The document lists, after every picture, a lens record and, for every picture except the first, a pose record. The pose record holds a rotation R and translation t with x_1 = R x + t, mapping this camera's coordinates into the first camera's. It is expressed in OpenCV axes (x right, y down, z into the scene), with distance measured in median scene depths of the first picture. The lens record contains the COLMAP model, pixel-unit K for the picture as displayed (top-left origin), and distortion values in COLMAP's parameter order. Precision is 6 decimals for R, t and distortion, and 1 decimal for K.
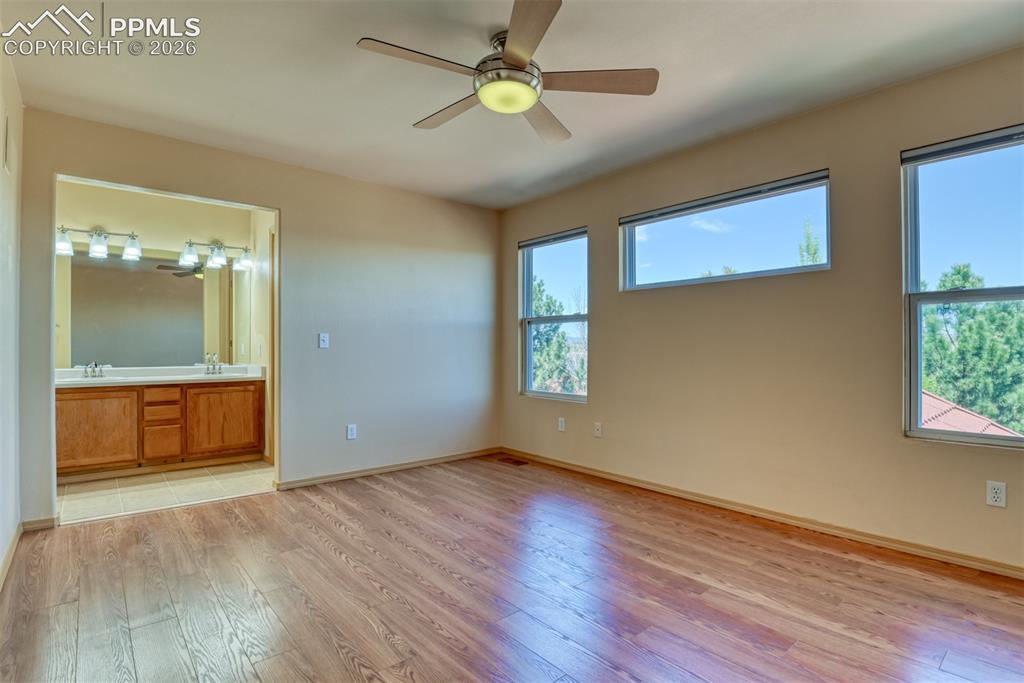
lens RADIAL K [[479.8, 0, 512.0], [0, 479.8, 341.5], [0, 0, 1]] dist [-0.030376, -0.000843]
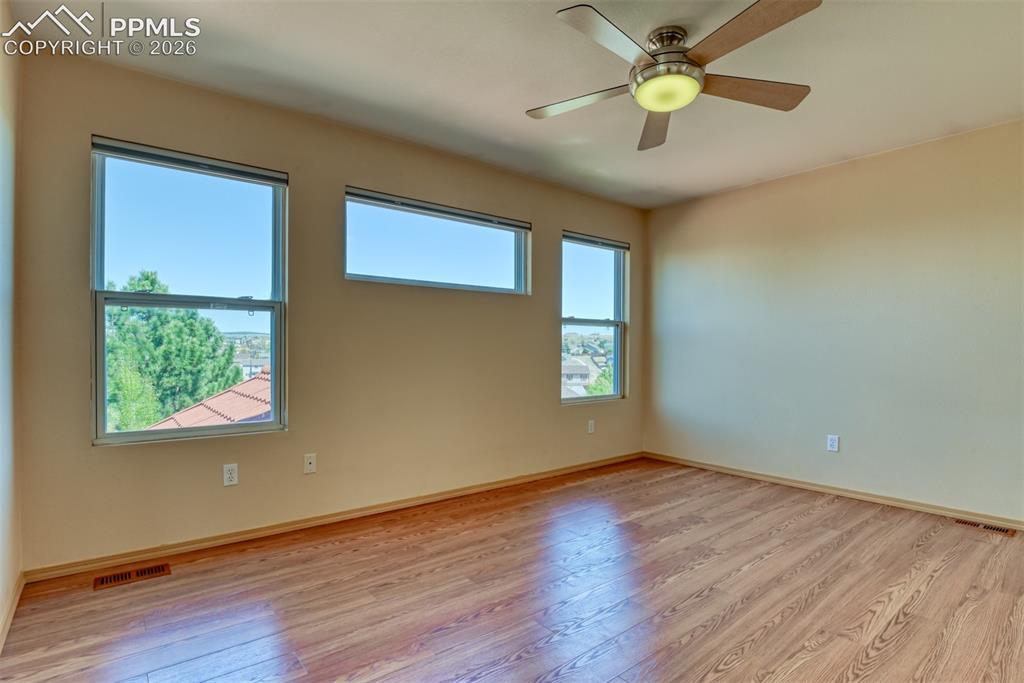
lens RADIAL K [[491.7, 0, 509.5], [0, 491.7, 345.4], [0, 0, 1]] dist [-0.029172, -0.000943]
pose [[0.074209, 0.005279, 0.997229, -0.617856], [-0.010319, 0.999937, -0.004526, 0.007637], [-0.997189, -0.009954, 0.074259, 0.743967]]
